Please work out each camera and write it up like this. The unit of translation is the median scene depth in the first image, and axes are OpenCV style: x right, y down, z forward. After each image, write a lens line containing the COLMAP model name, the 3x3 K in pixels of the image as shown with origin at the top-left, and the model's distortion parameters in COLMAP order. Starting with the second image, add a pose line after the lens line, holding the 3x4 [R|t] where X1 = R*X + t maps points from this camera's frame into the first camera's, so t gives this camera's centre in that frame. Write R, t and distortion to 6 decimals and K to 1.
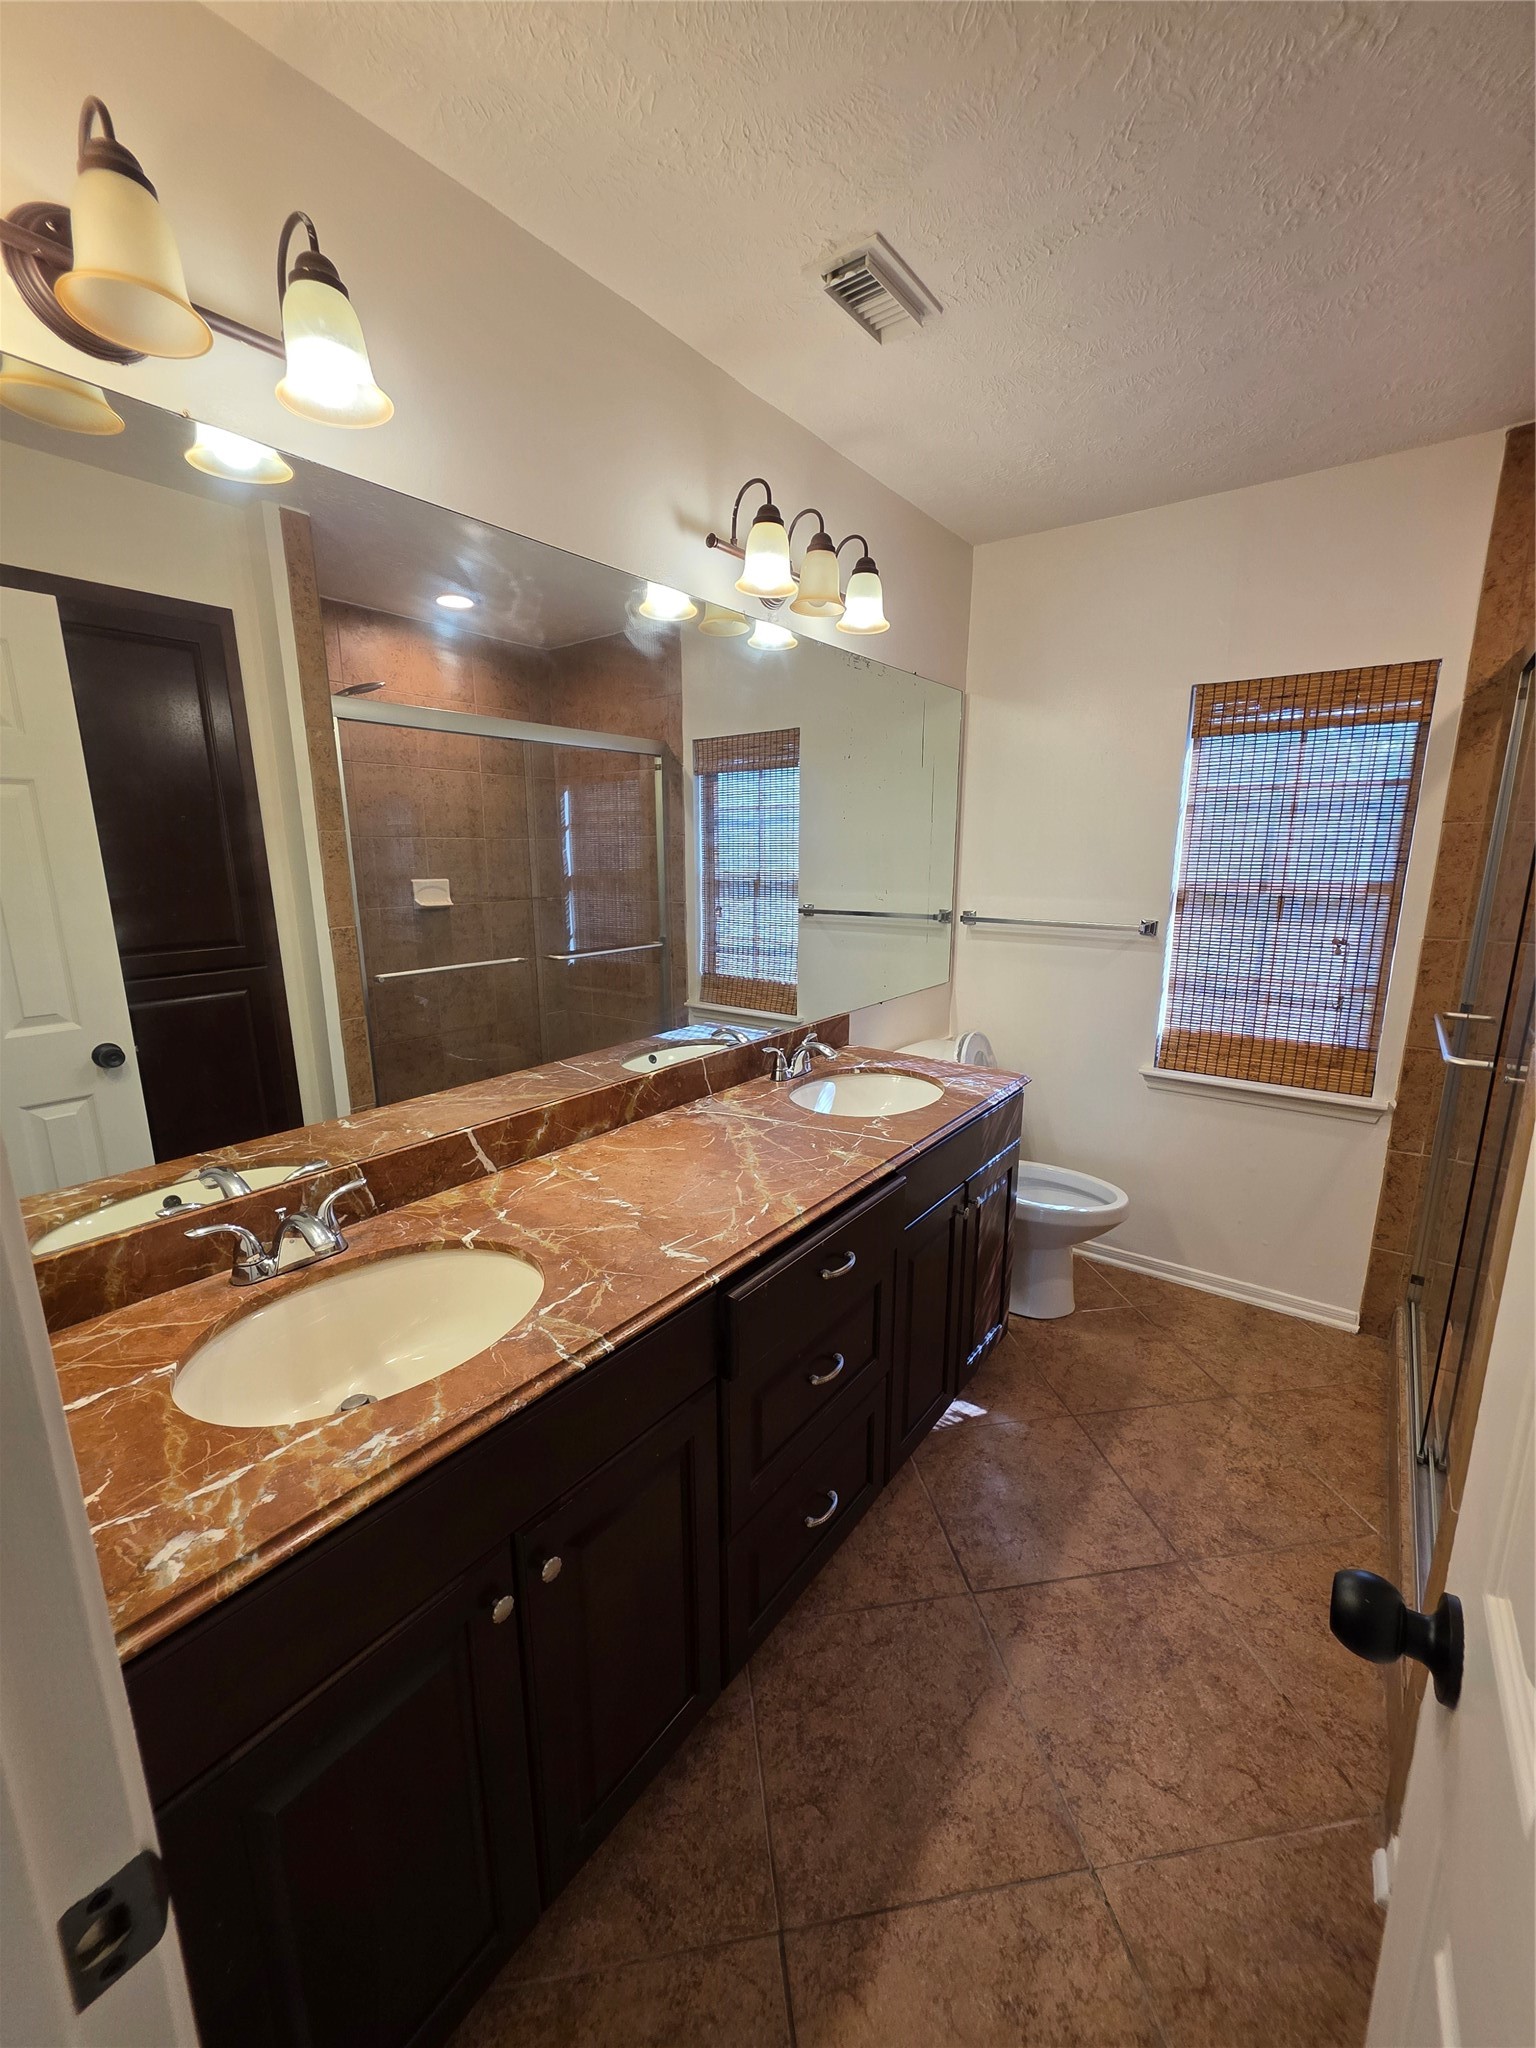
lens RADIAL K [[818.1, 0, 776.5], [0, 818.1, 1028.1], [0, 0, 1]] dist [0.001816, 0.000074]
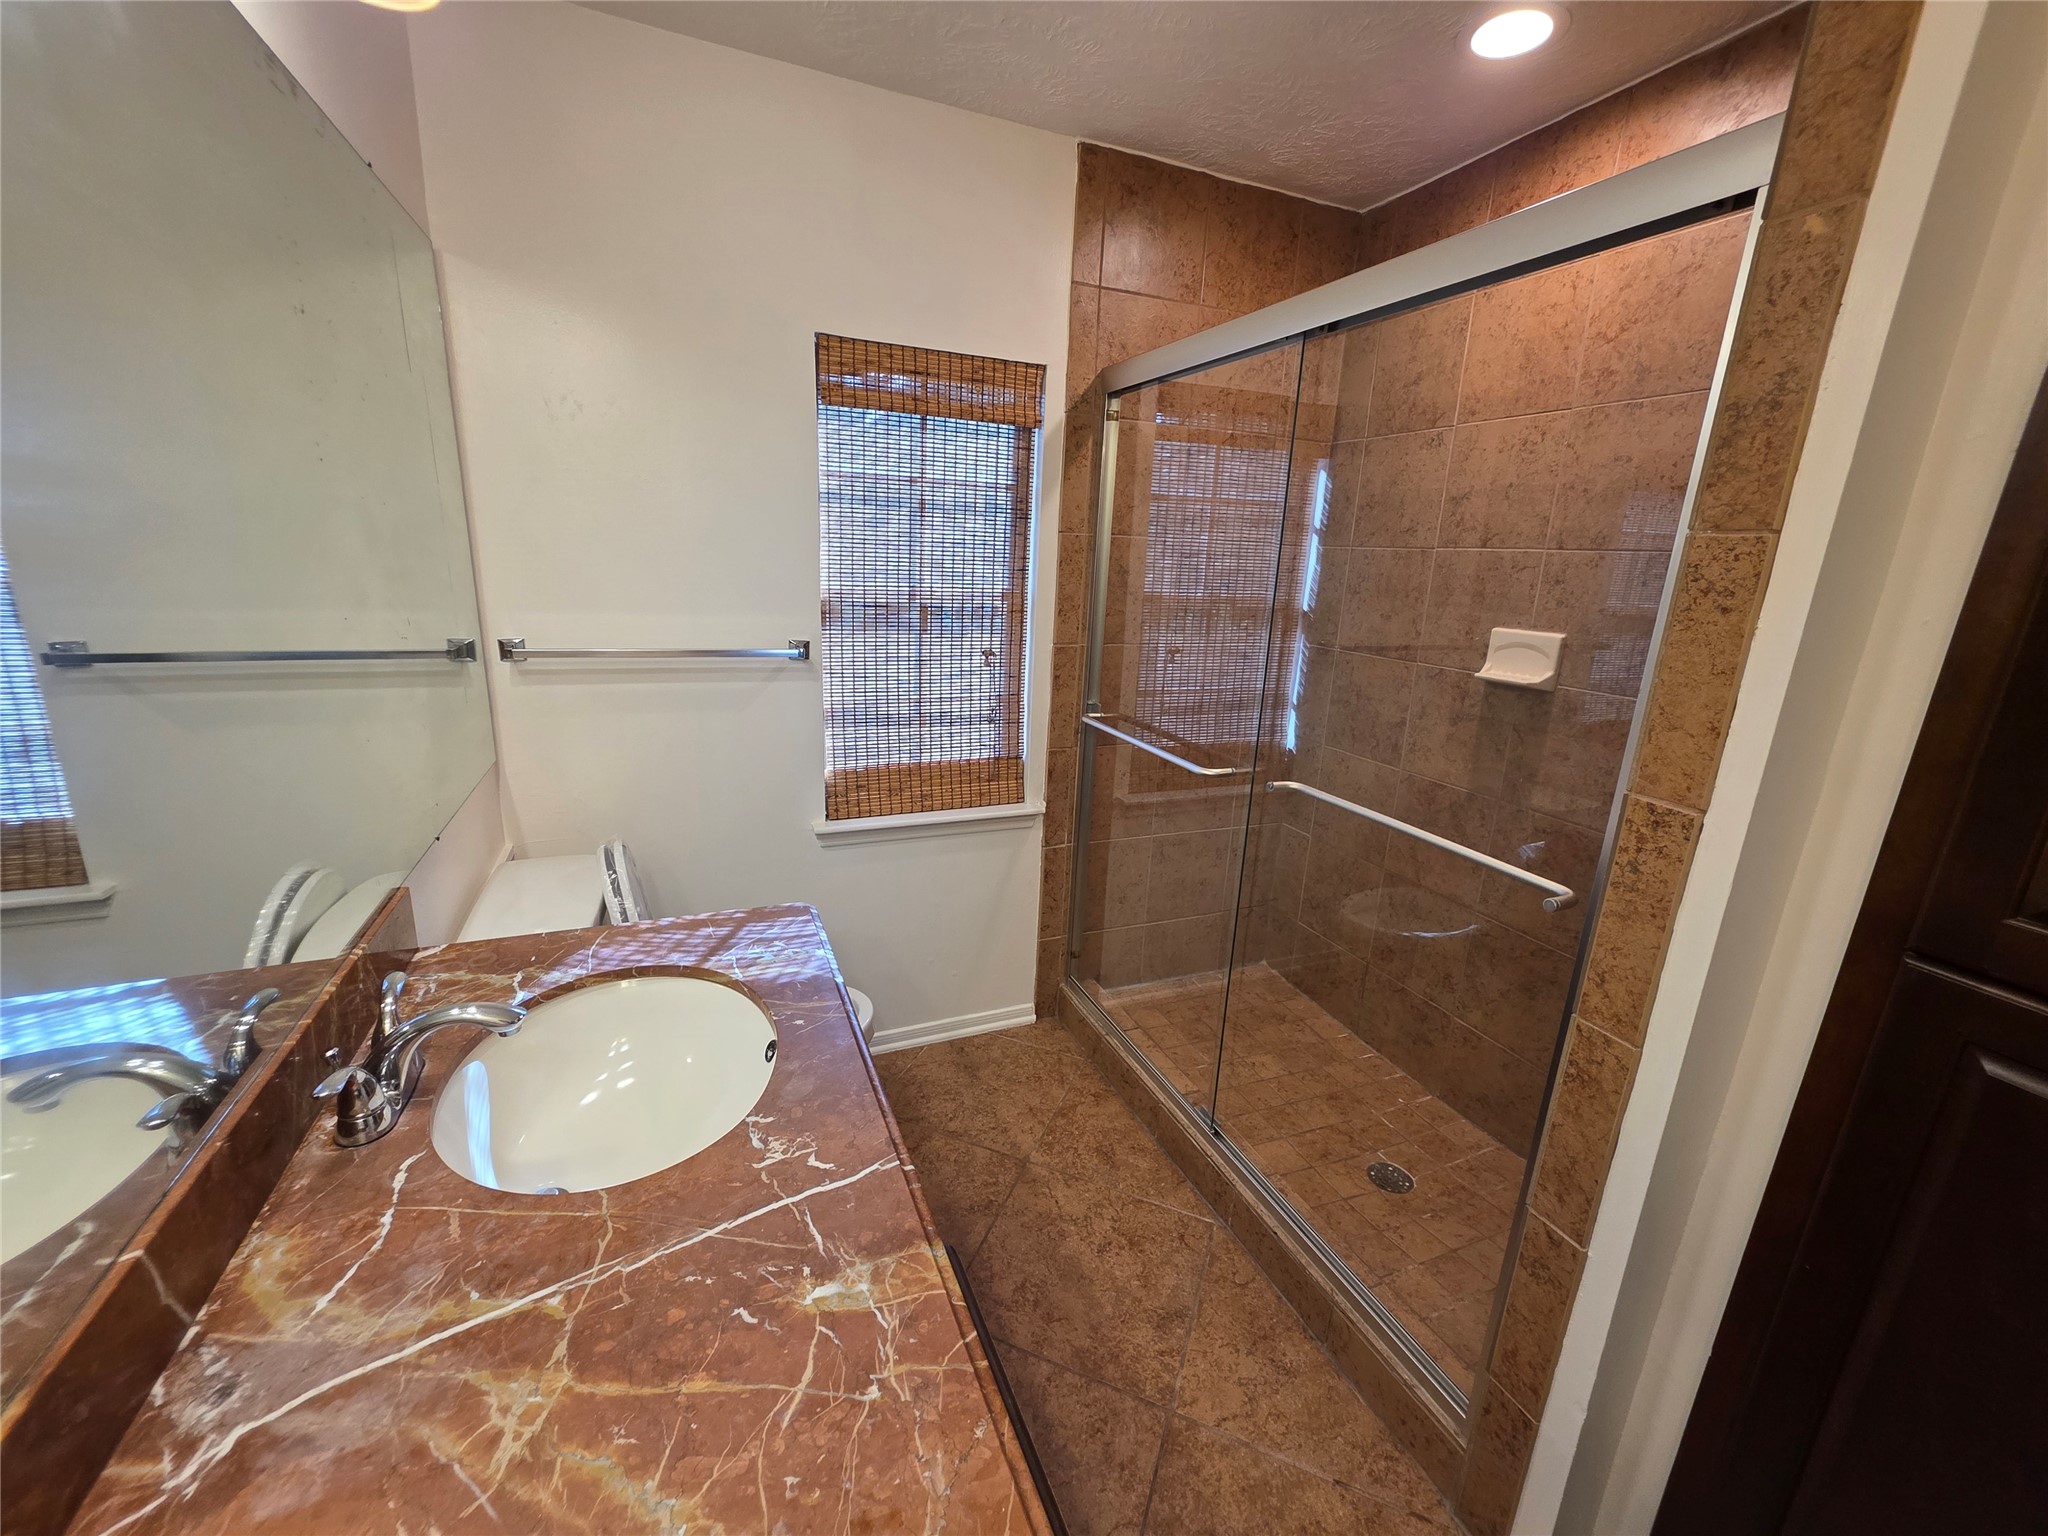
lens RADIAL K [[818.1, 0, 1028.8], [0, 818.1, 764.6], [0, 0, 1]] dist [0.001816, 0.000074]
pose [[0.511835, -0.197064, 0.836176, -0.127128], [0.140595, 0.979426, 0.144764, -0.121719], [-0.847501, 0.043467, 0.529011, 0.510908]]
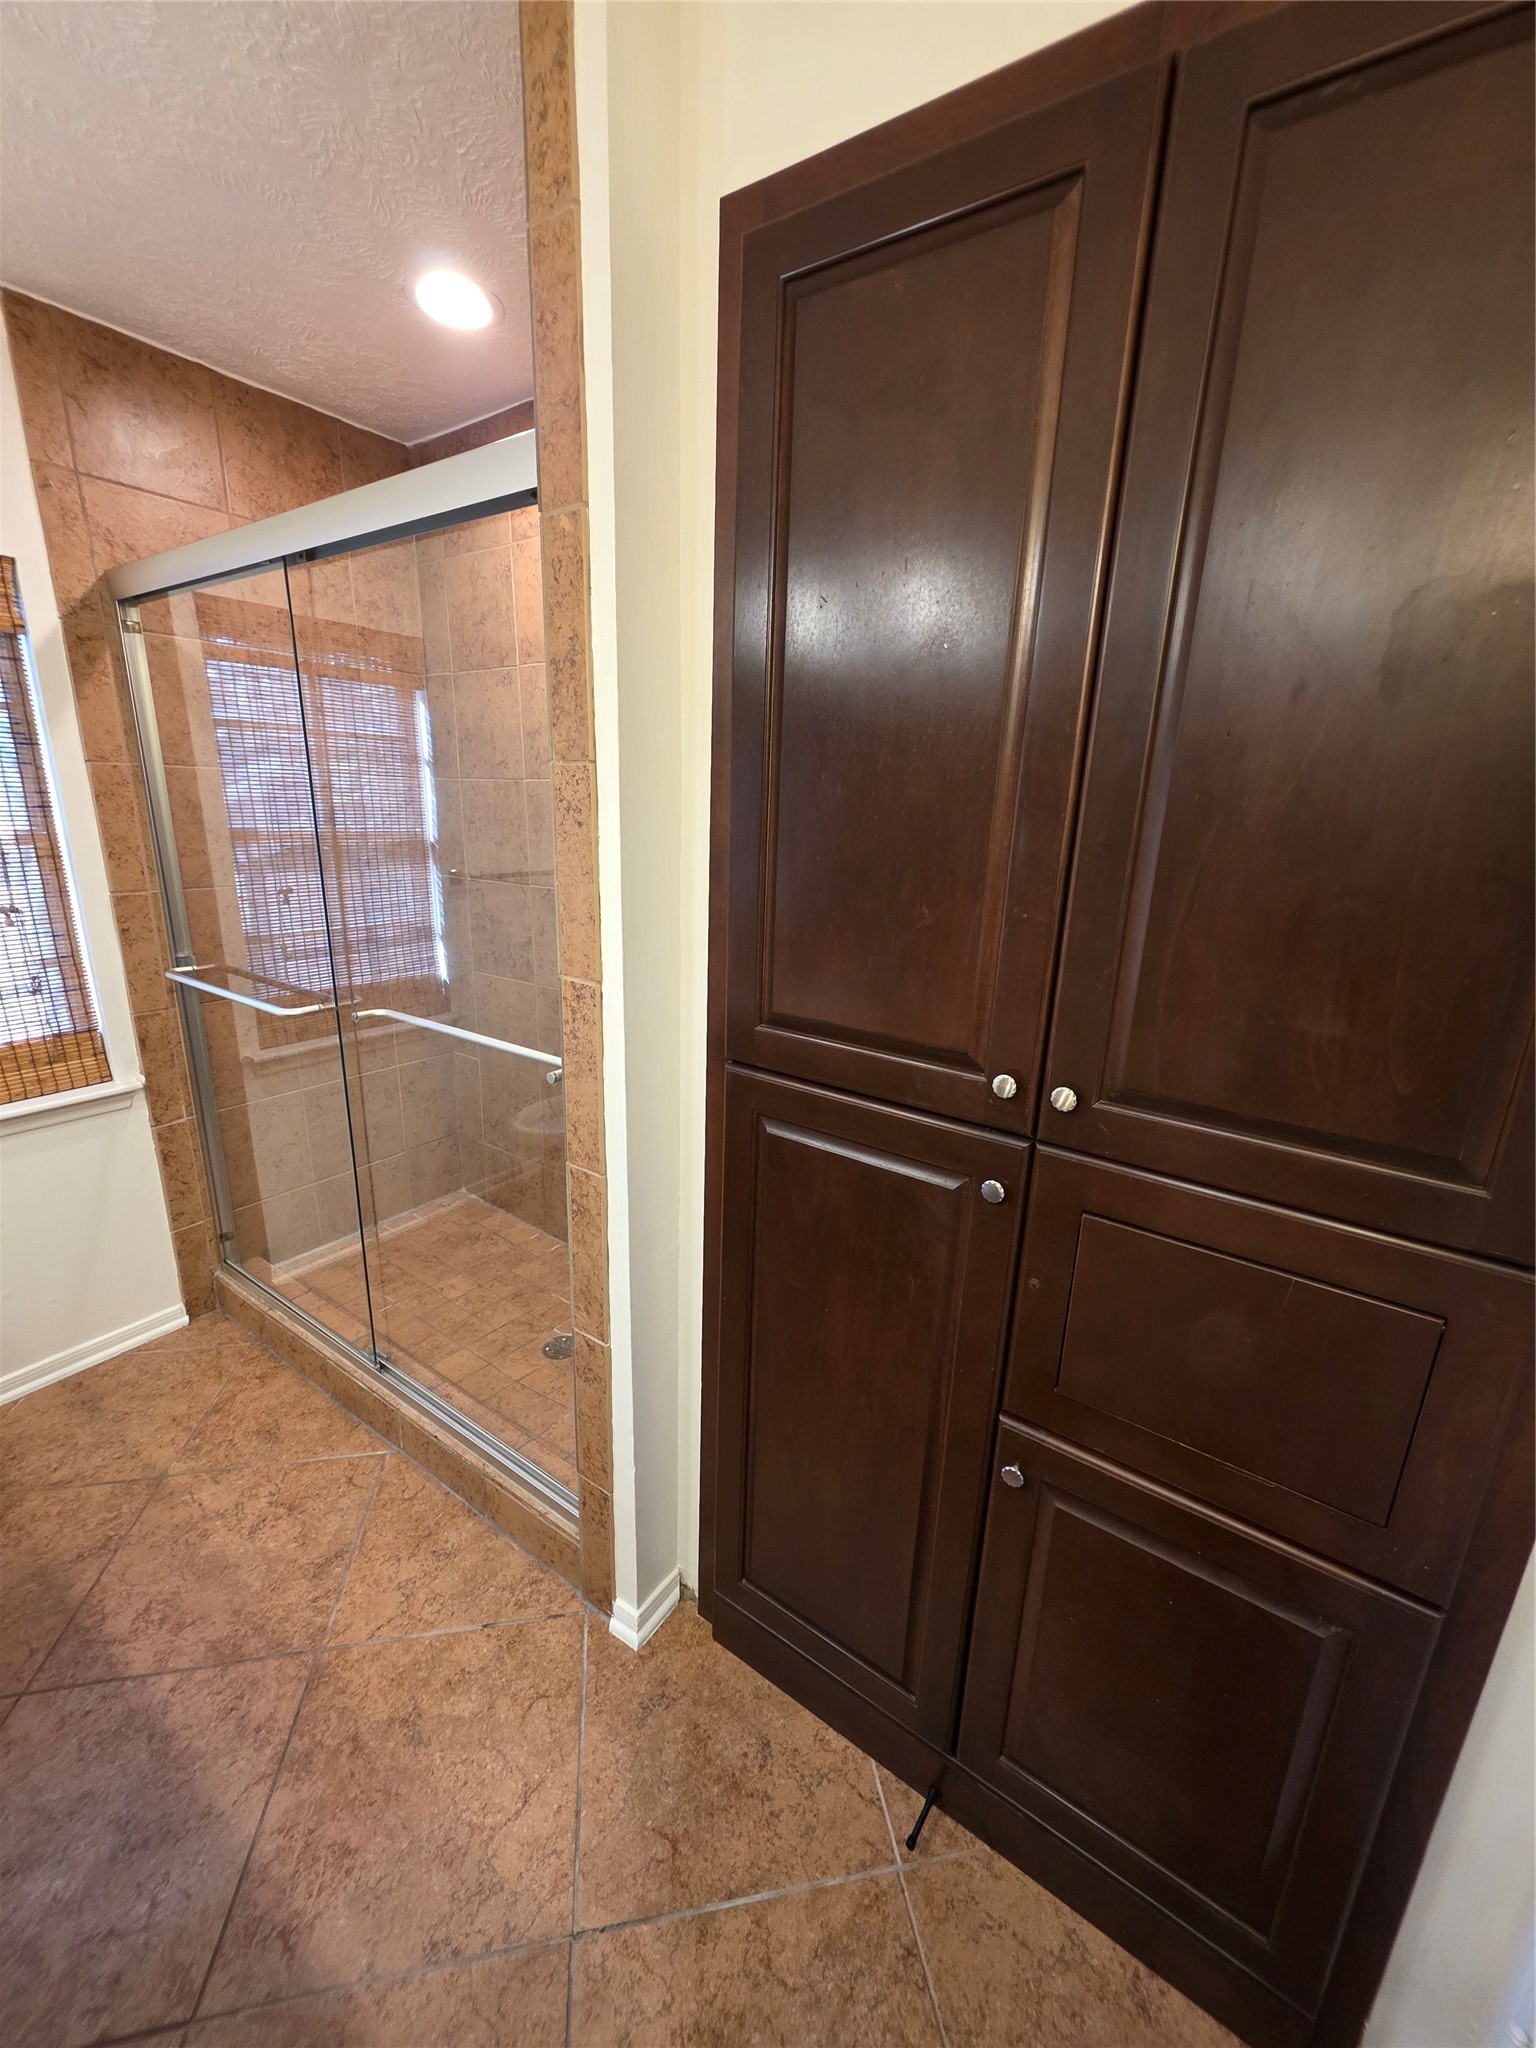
lens RADIAL K [[818.1, 0, 770.2], [0, 818.1, 1027.5], [0, 0, 1]] dist [0.001816, 0.000074]
pose [[-0.027687, -0.265360, 0.963752, -0.132647], [0.183052, 0.946472, 0.265861, -0.081775], [-0.982713, 0.183778, 0.022369, 0.317794]]
